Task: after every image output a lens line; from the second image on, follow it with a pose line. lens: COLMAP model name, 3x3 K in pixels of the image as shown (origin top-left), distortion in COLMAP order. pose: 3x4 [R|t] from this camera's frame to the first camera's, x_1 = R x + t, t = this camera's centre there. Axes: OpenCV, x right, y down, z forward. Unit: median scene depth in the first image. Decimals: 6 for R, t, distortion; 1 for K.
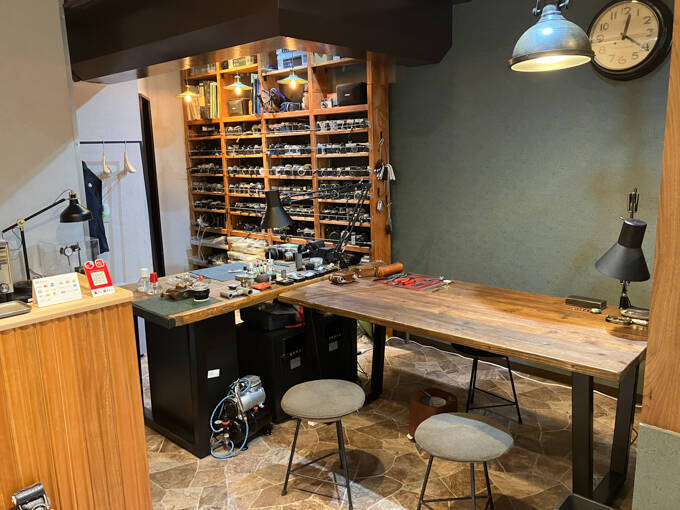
lens RADIAL K [[548.5, 0, 344.6], [0, 548.5, 256.1], [0, 0, 1]] dist [0.033656, -0.019439]
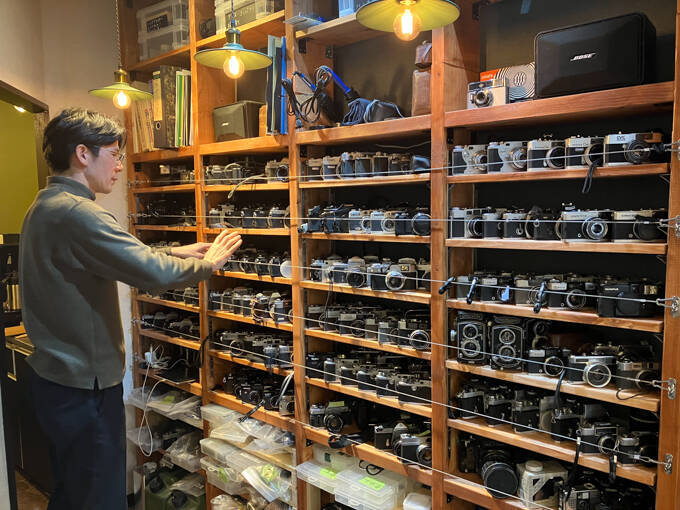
lens RADIAL K [[548.5, 0, 338.8], [0, 548.5, 250.7], [0, 0, 1]] dist [0.033656, -0.019439]
pose [[0.999819, 0.013491, -0.013442, -0.109758], [-0.014785, 0.994740, -0.101360, -0.132310], [0.012003, 0.101541, 0.994759, 0.611659]]
